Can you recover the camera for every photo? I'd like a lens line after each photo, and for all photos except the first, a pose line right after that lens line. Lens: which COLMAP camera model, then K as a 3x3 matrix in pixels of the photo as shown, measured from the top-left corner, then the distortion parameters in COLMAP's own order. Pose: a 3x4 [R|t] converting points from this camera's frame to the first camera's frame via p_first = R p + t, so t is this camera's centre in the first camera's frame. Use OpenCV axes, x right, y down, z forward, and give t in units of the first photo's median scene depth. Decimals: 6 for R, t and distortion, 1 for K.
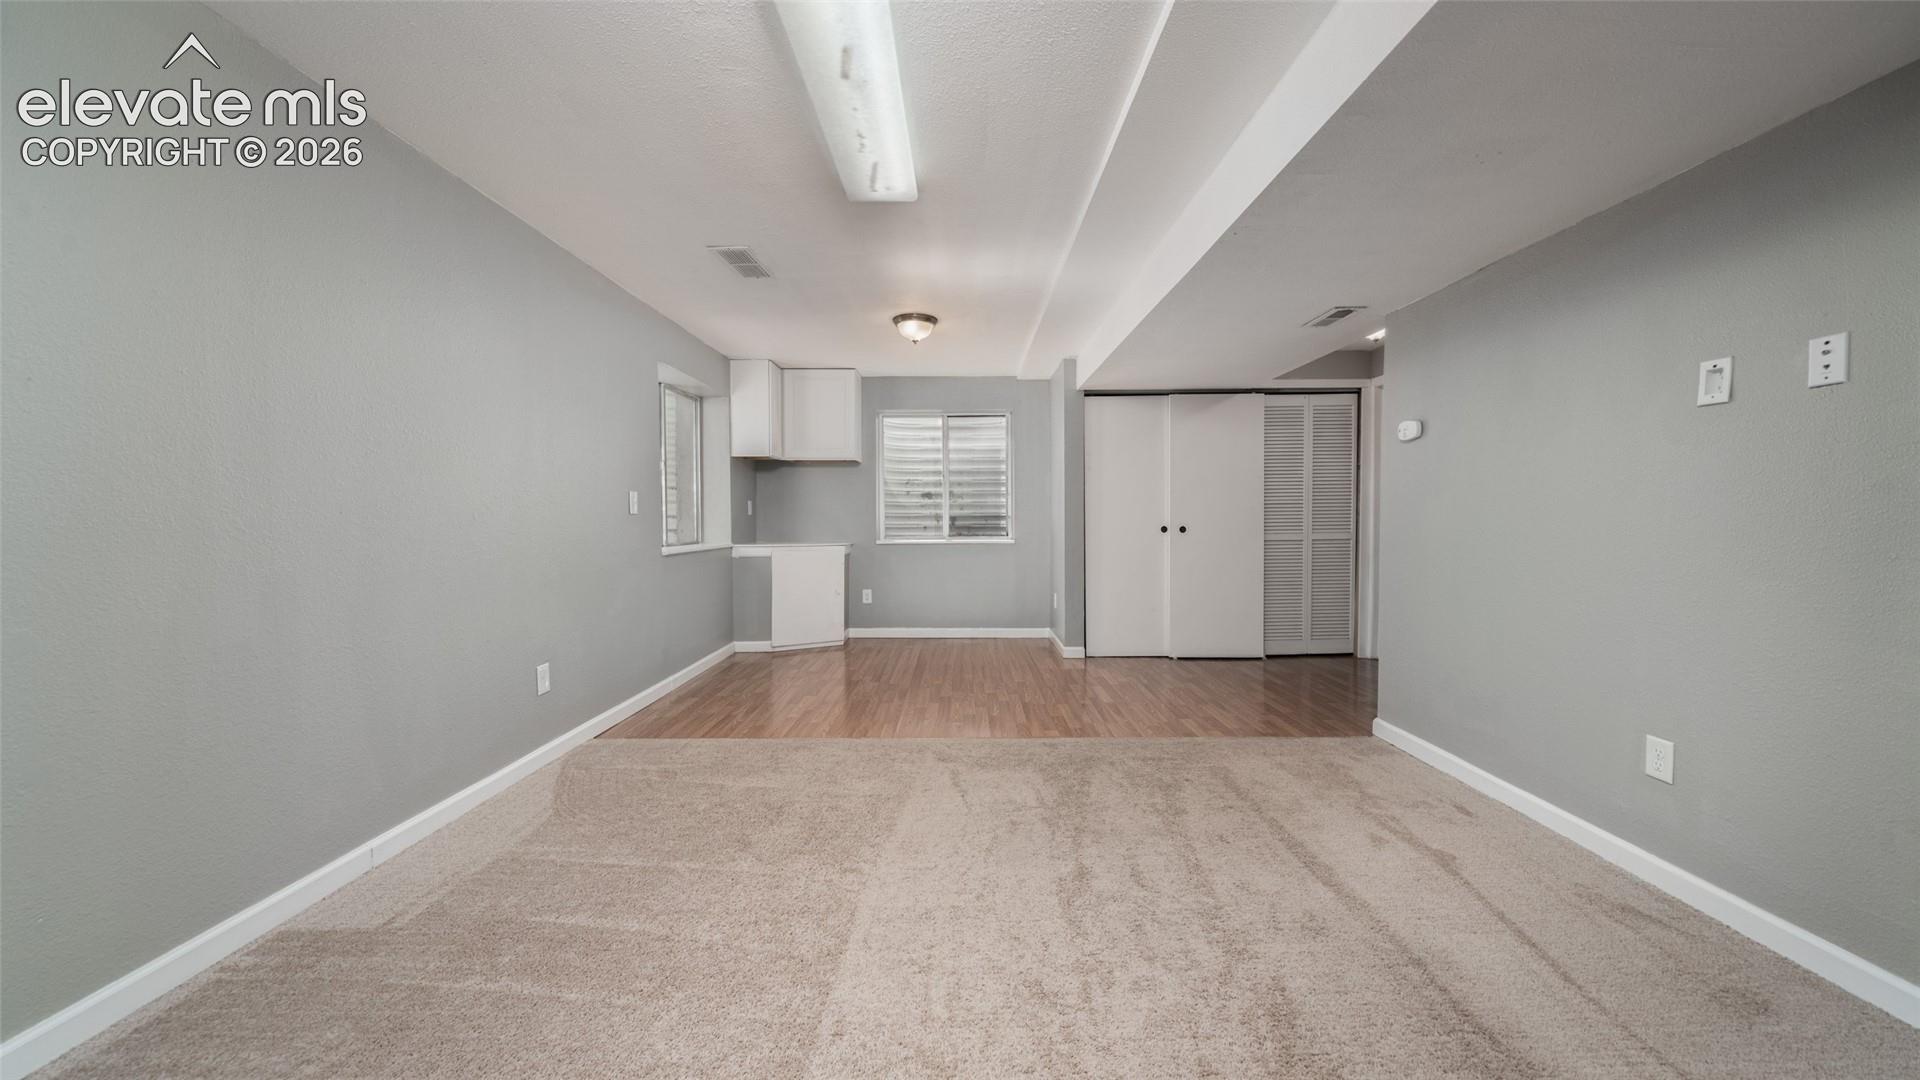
lens RADIAL K [[672.9, 0, 957.1], [0, 672.9, 524.8], [0, 0, 1]] dist [-0.002457, -0.000295]
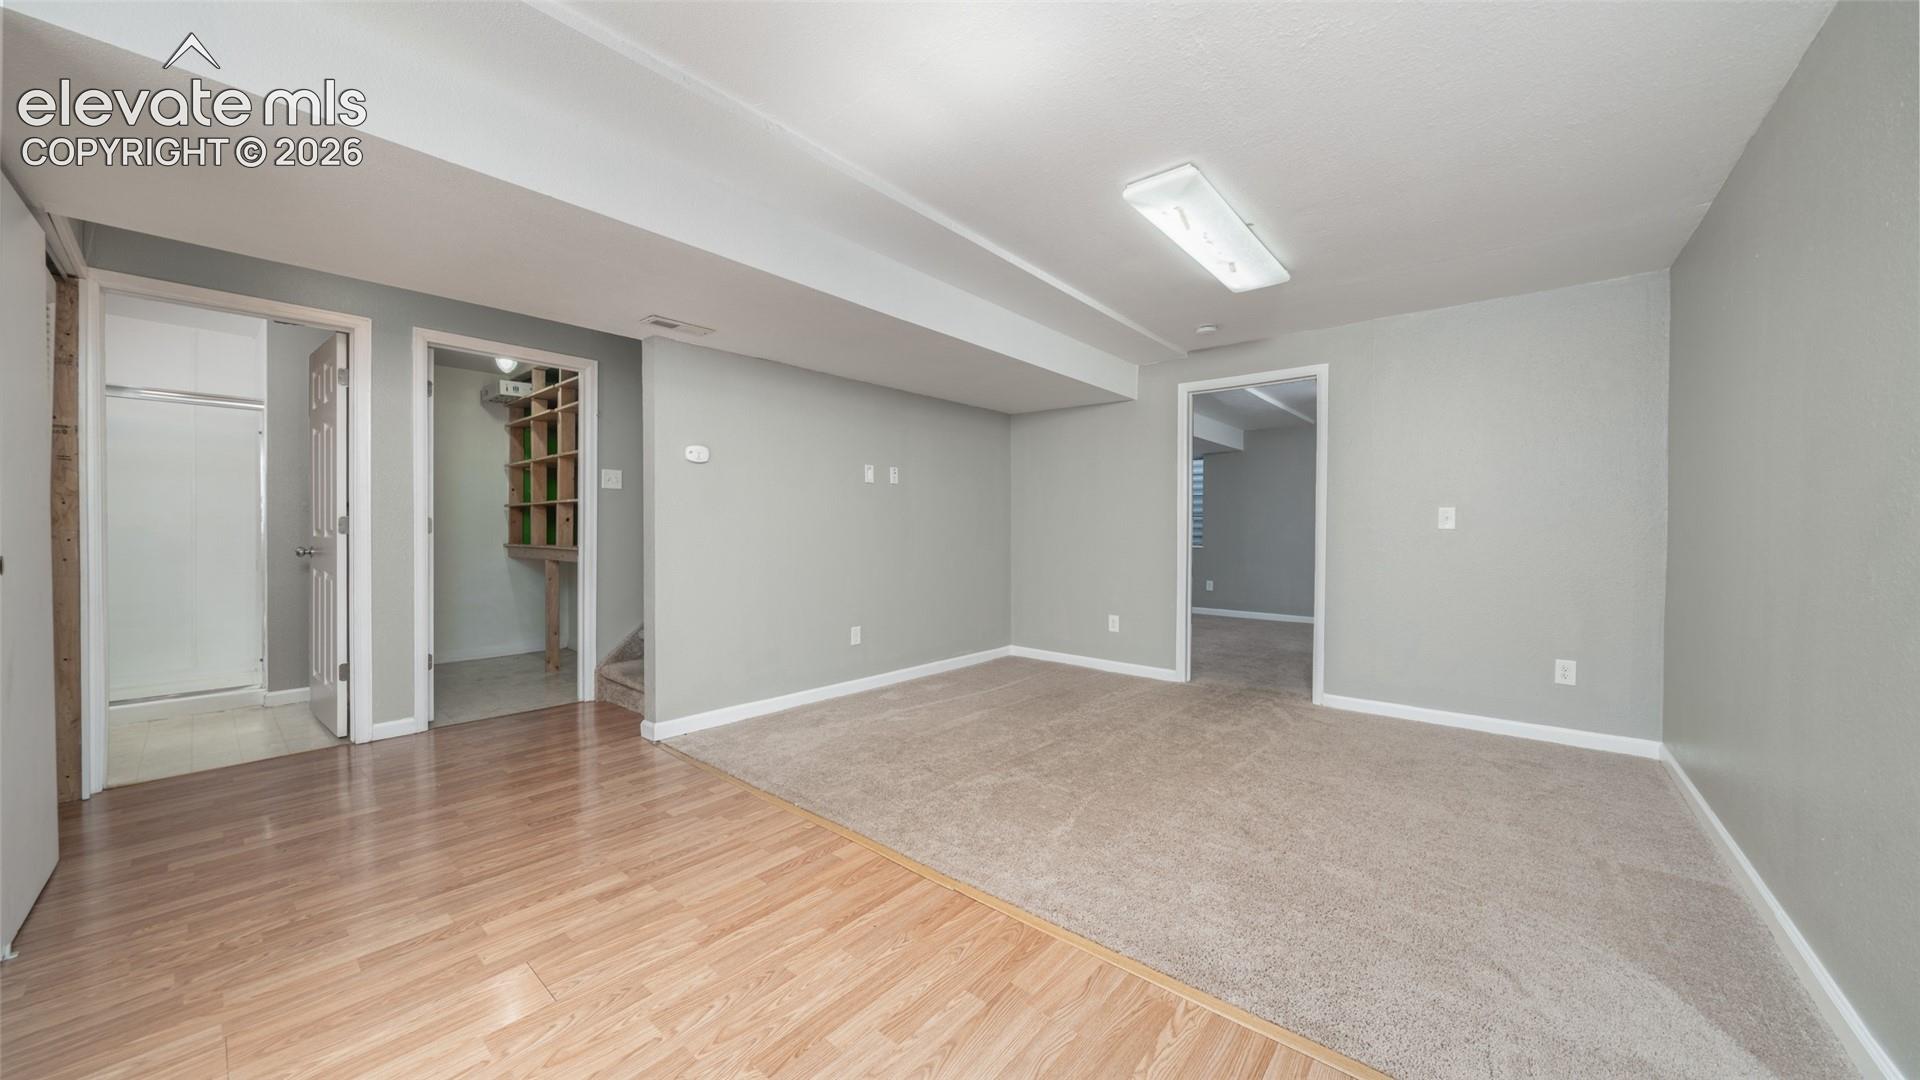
lens RADIAL K [[672.9, 0, 957.1], [0, 672.9, 524.8], [0, 0, 1]] dist [-0.002457, -0.000295]
pose [[-0.775353, 0.000357, 0.631528, -0.623038], [0.003217, 0.999989, 0.003384, -0.030536], [-0.631519, 0.004655, -0.775346, 2.456770]]
